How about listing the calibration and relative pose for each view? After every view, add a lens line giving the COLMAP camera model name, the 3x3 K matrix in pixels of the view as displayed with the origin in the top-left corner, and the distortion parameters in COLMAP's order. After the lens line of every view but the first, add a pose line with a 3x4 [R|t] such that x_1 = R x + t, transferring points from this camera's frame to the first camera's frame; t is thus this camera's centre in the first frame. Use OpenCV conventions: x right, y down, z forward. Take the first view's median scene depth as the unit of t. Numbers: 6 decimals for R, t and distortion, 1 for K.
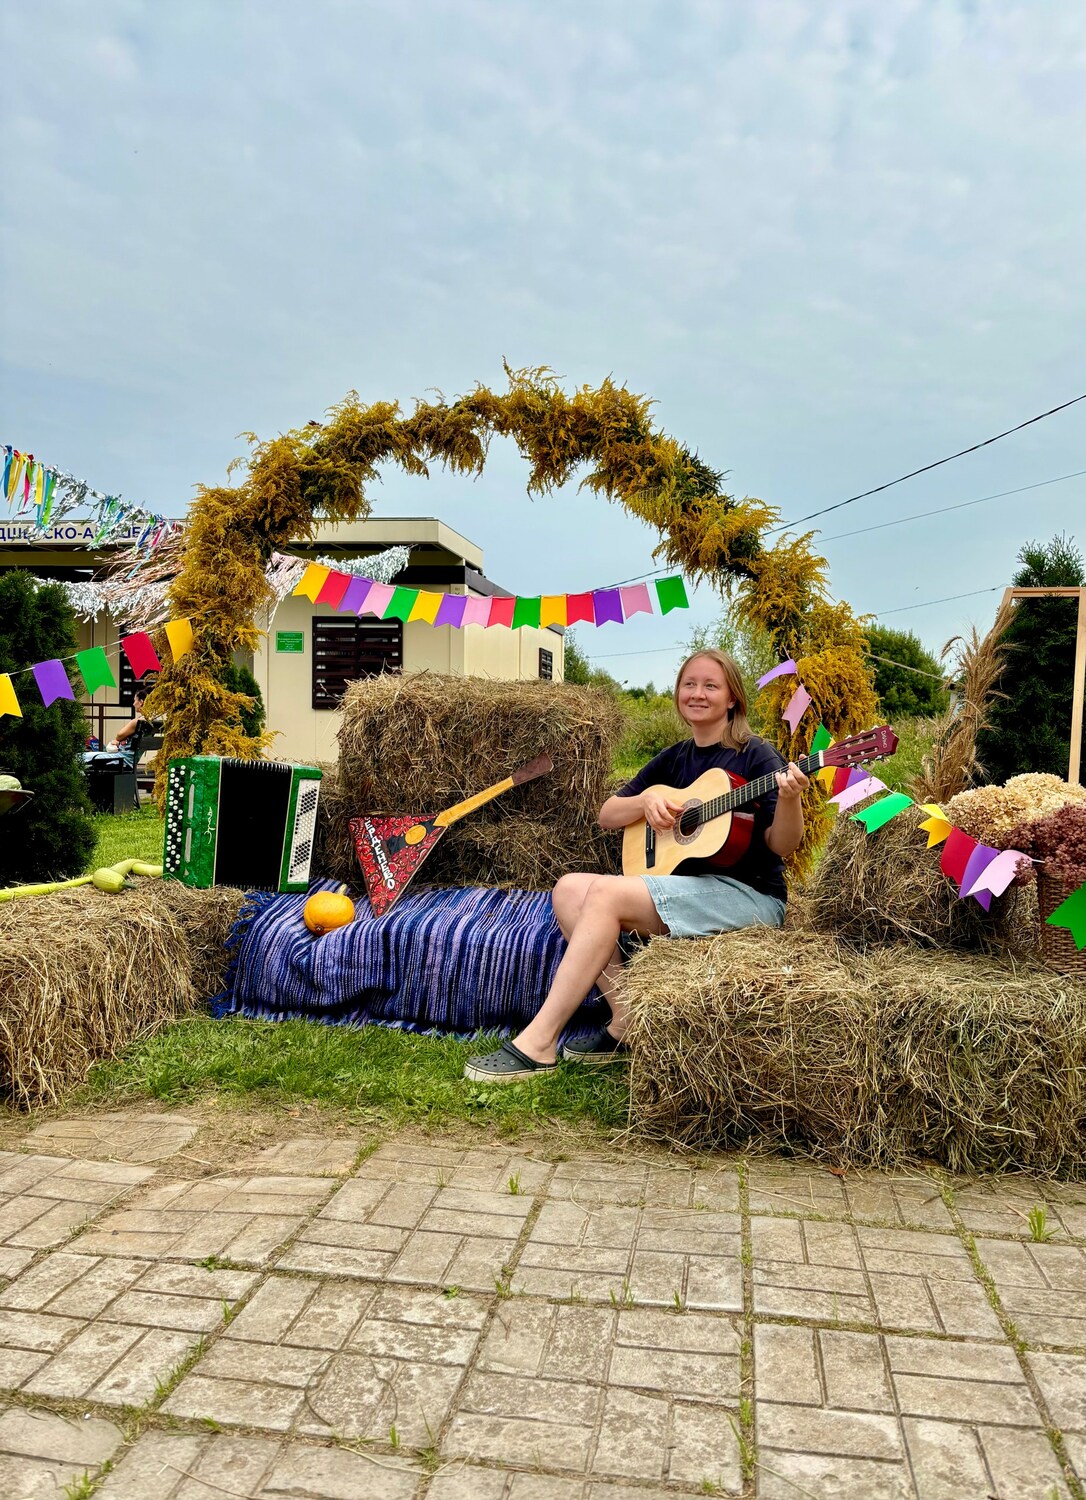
lens RADIAL K [[1084.9, 0, 543.0], [0, 1084.9, 750.0], [0, 0, 1]] dist [0.086091, -0.000659]
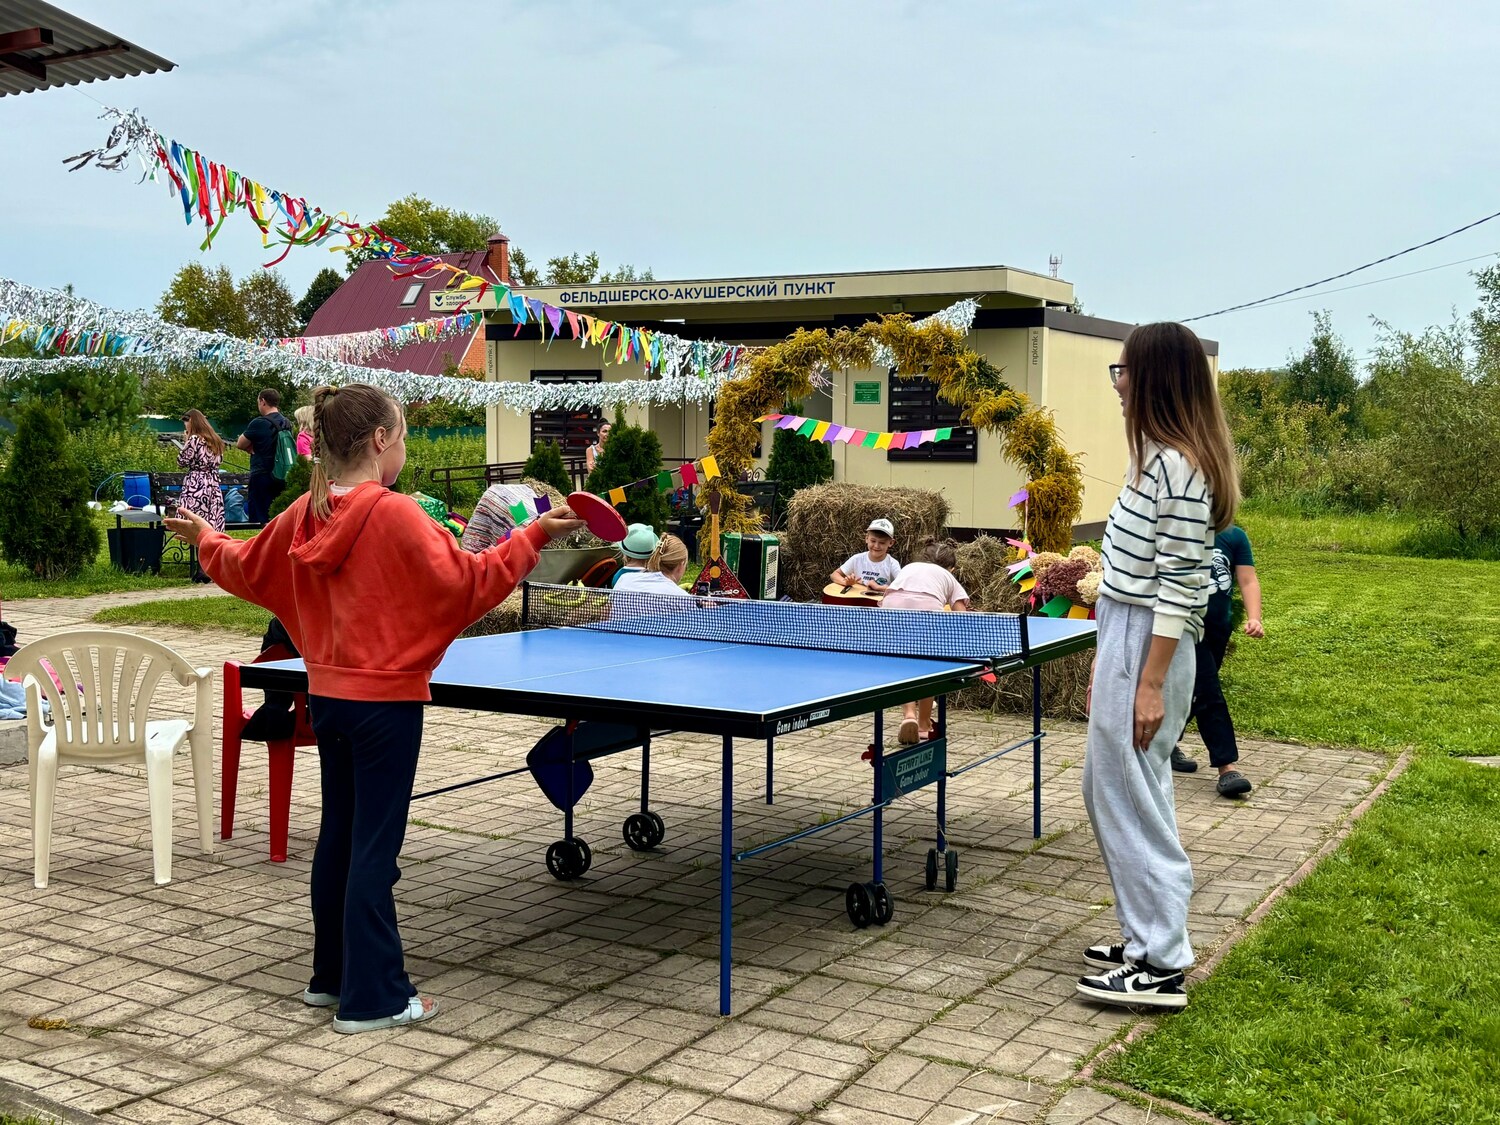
lens RADIAL K [[1659.5, 0, 750.0], [0, 1659.5, 562.5], [0, 0, 1]] dist [0.001126, -0.001678]
pose [[0.937339, 0.011937, -0.348215, 0.692275], [0.005222, 0.998819, 0.048298, -0.075634], [0.348380, -0.047090, 0.936170, -1.572009]]
